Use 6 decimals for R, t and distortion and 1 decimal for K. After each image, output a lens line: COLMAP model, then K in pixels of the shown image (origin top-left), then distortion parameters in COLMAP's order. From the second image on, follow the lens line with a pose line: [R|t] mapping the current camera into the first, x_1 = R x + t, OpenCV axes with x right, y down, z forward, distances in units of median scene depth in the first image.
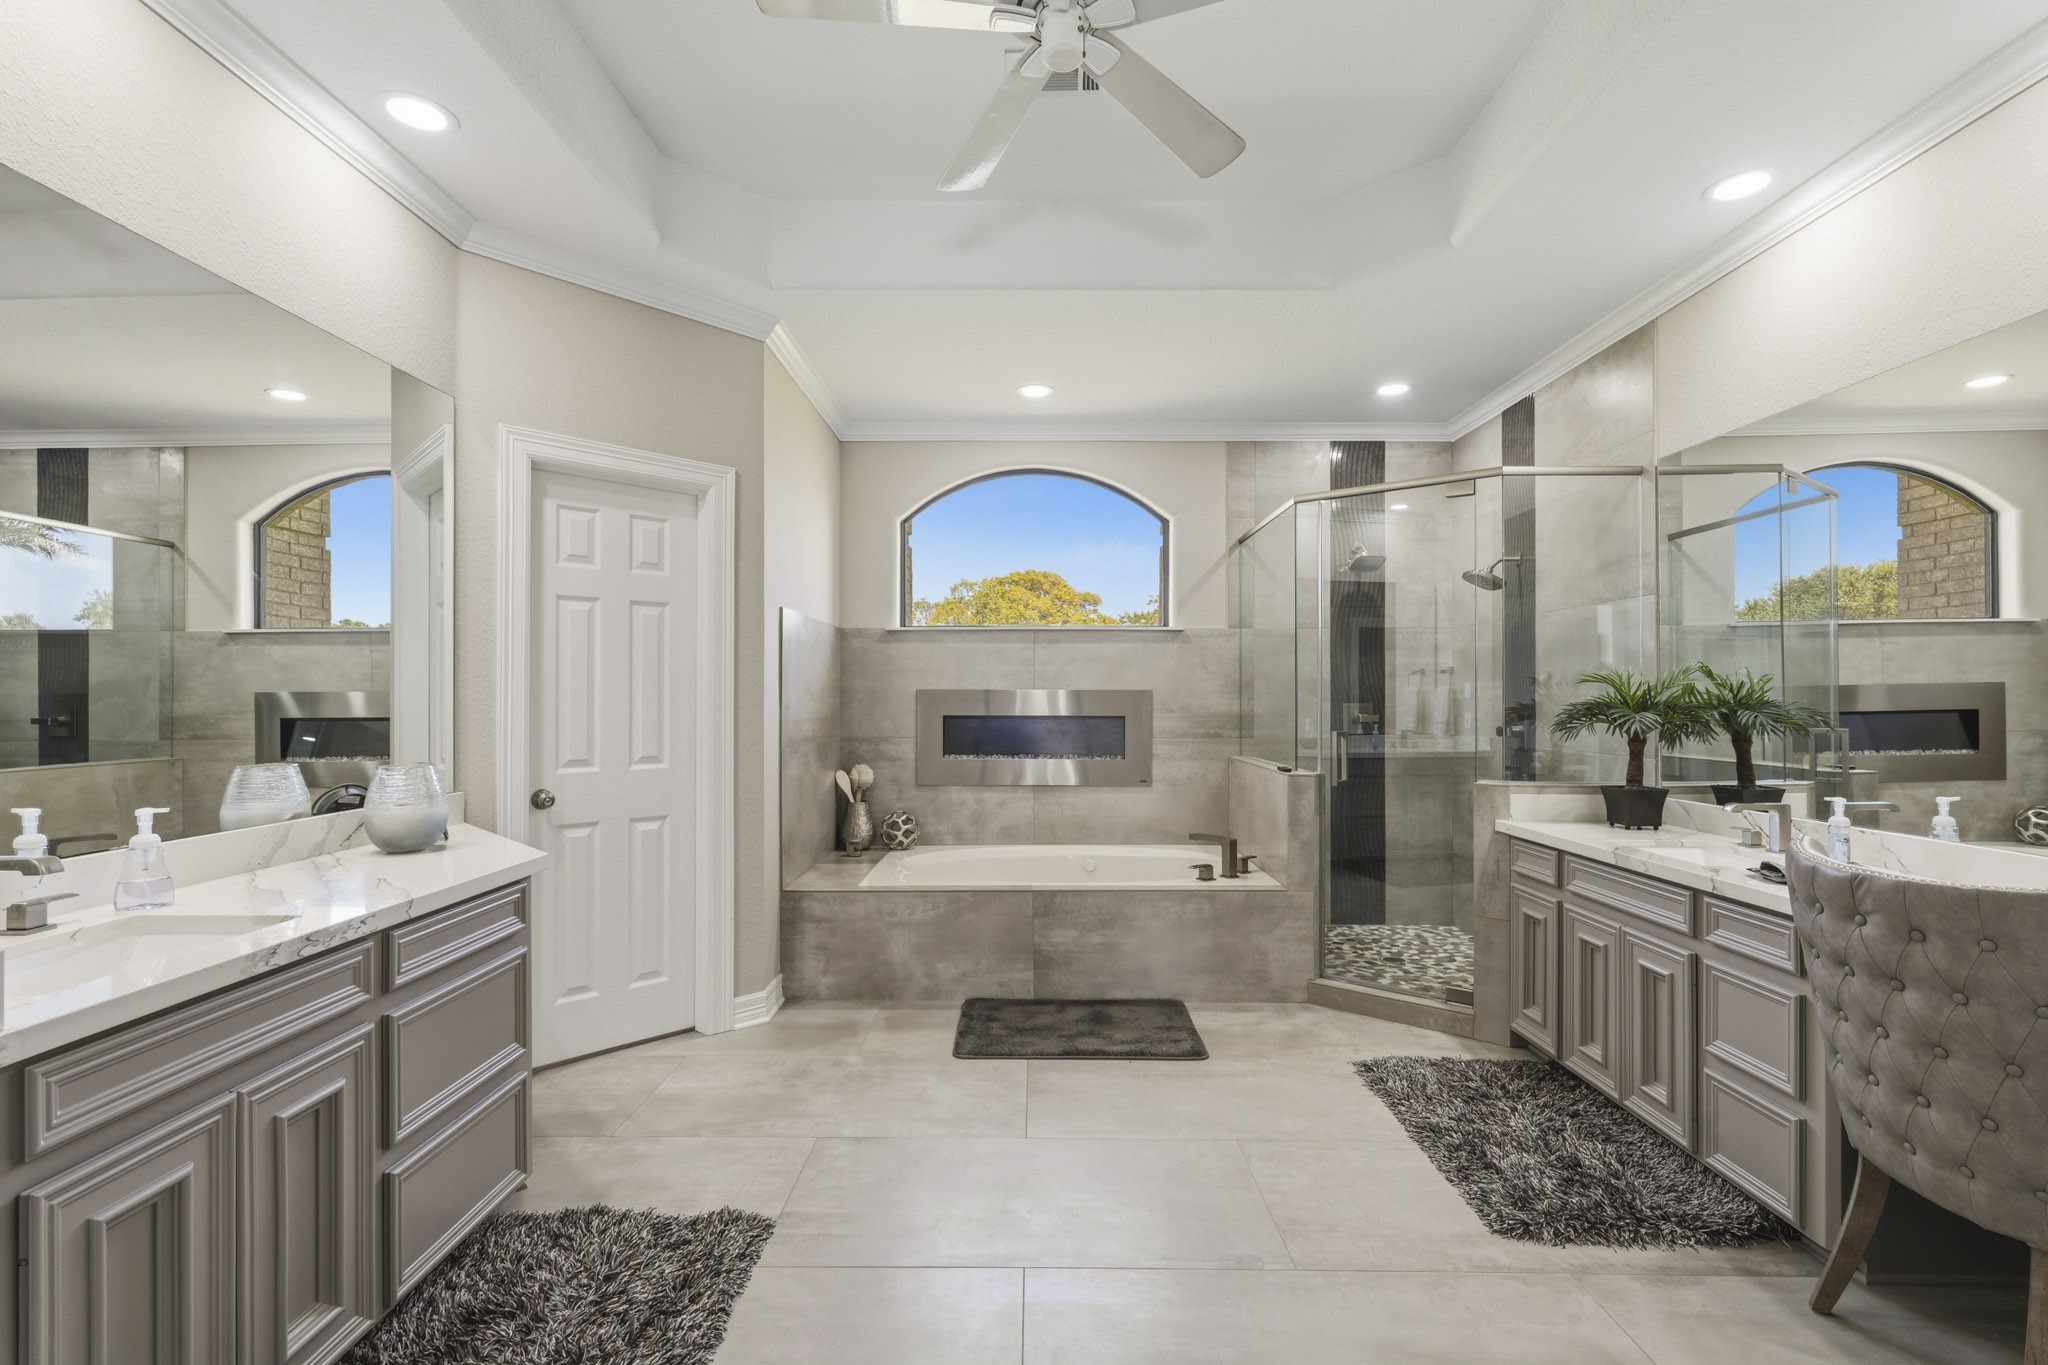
lens RADIAL K [[905.6, 0, 1018.1], [0, 905.6, 692.6], [0, 0, 1]] dist [0.000852, 0.000173]
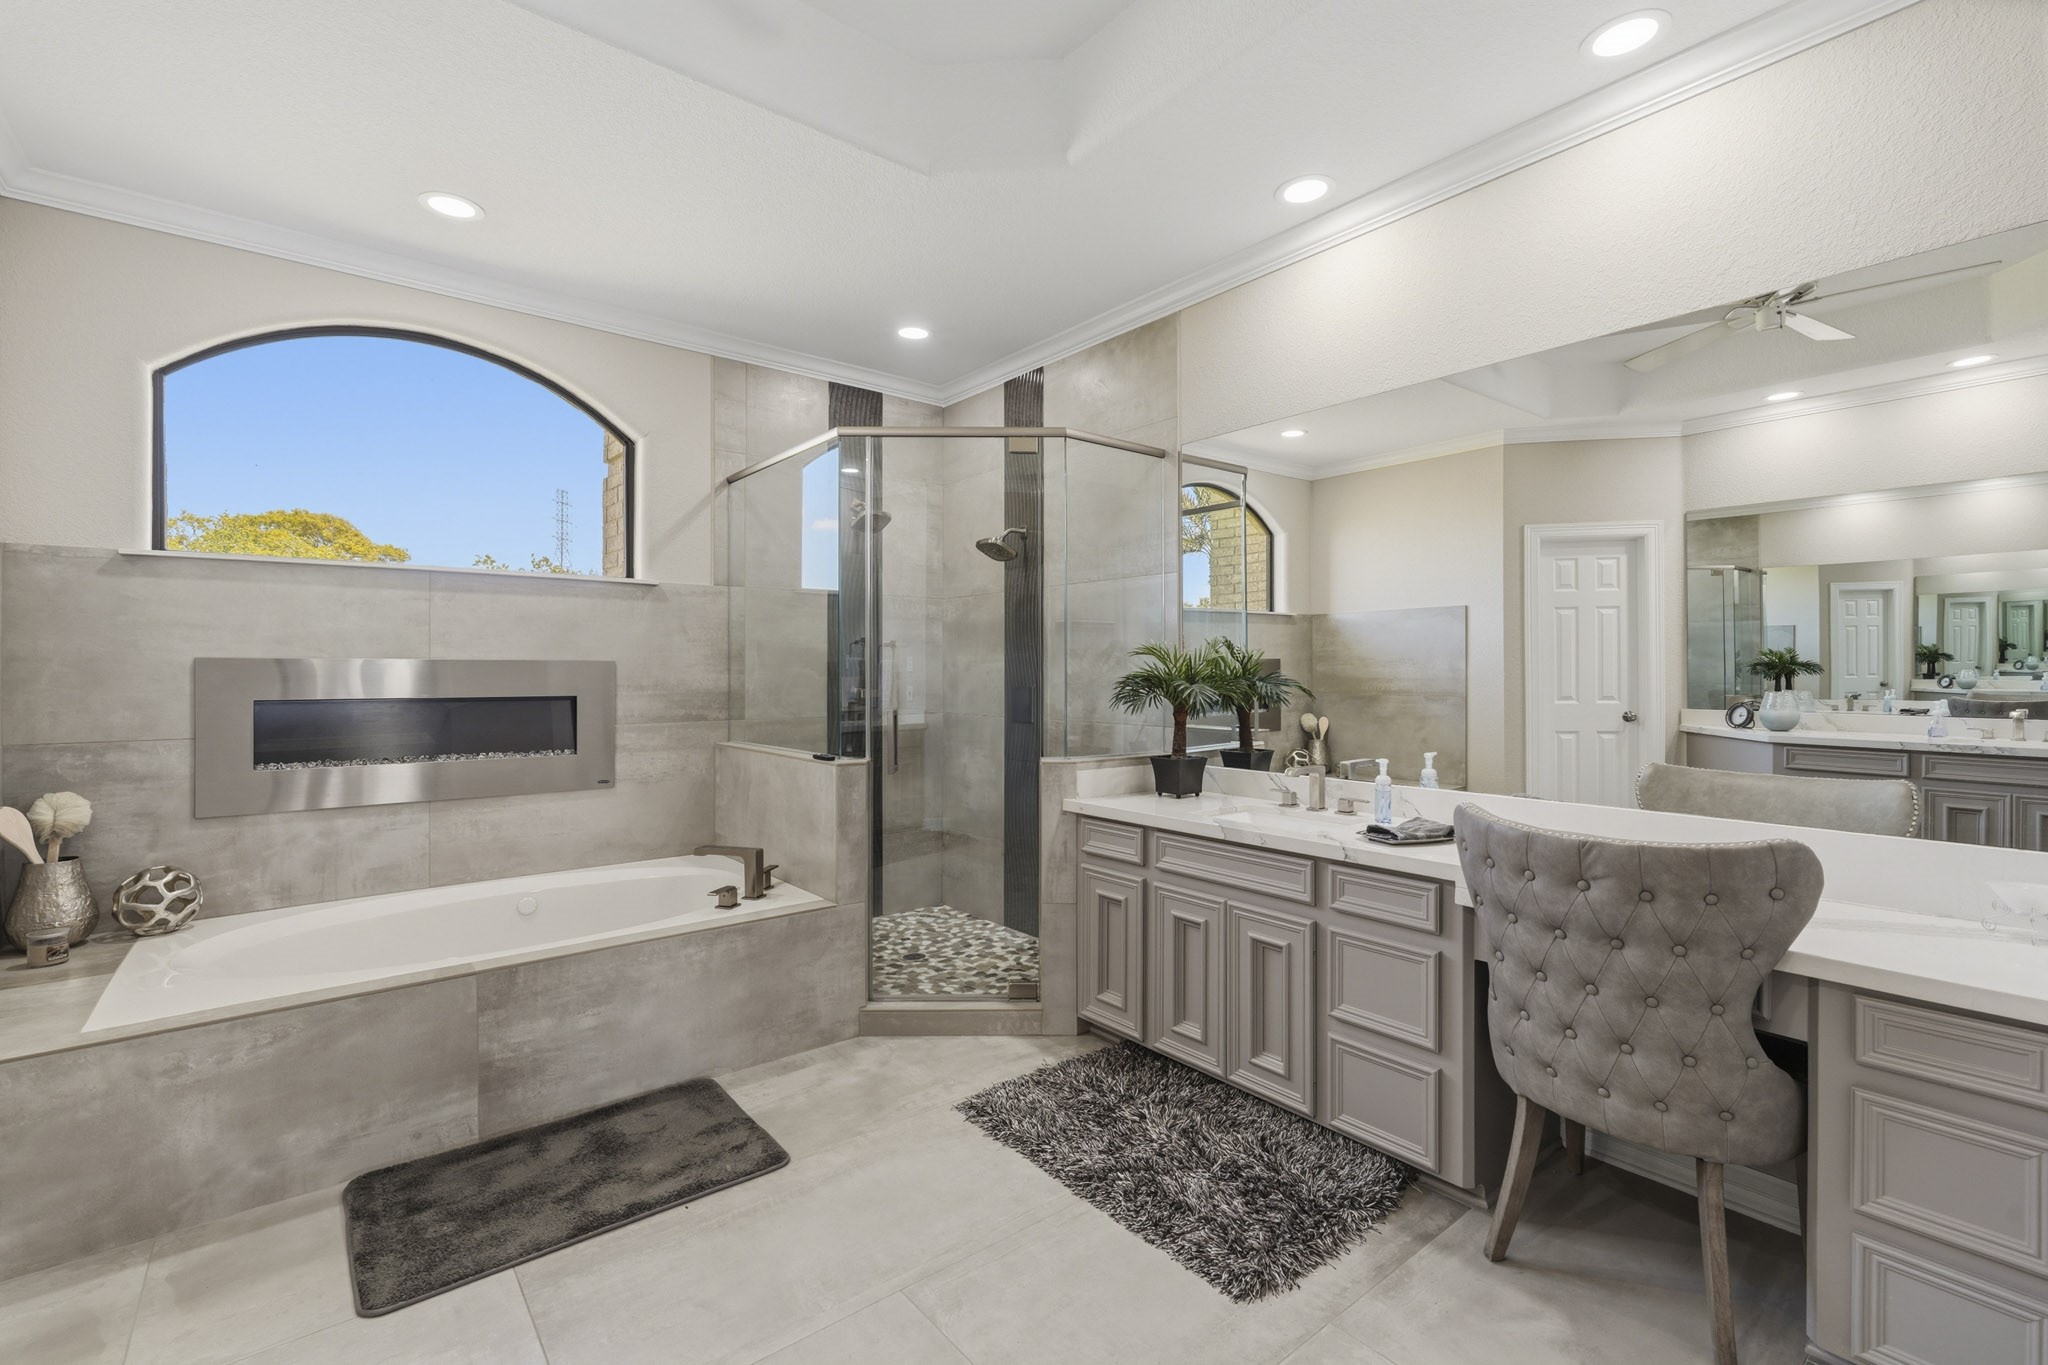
lens RADIAL K [[897.0, 0, 1022.7], [0, 897.0, 672.2], [0, 0, 1]] dist [0.000170, 0.000360]
pose [[0.771069, -0.002211, 0.636747, -0.092420], [-0.001964, 0.999981, 0.005850, 0.002083], [-0.636748, -0.005761, 0.771050, 0.275003]]
